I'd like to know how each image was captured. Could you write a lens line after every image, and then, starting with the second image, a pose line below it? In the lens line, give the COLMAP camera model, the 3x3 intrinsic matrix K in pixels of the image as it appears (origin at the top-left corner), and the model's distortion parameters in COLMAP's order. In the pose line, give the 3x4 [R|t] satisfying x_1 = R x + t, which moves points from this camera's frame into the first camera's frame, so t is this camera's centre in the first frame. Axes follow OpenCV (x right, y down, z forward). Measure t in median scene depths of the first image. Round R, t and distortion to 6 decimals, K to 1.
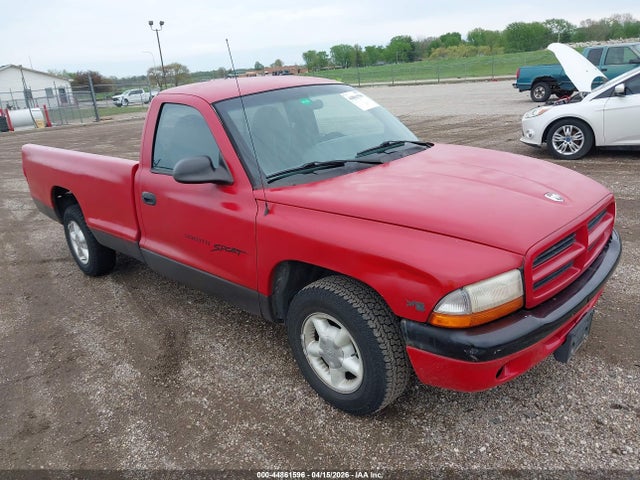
lens RADIAL K [[511.6, 0, 316.0], [0, 511.6, 240.7], [0, 0, 1]] dist [0.002553, 0.006663]
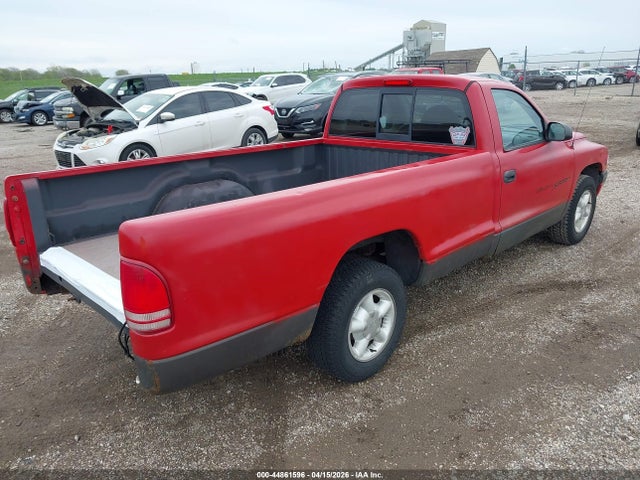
lens RADIAL K [[511.6, 0, 316.0], [0, 511.6, 240.7], [0, 0, 1]] dist [0.002553, 0.006663]
pose [[0.001702, -0.222058, 0.975032, -1.219998], [0.337617, 0.917910, 0.208459, -0.277182], [-0.941282, 0.328833, 0.076533, 1.179122]]
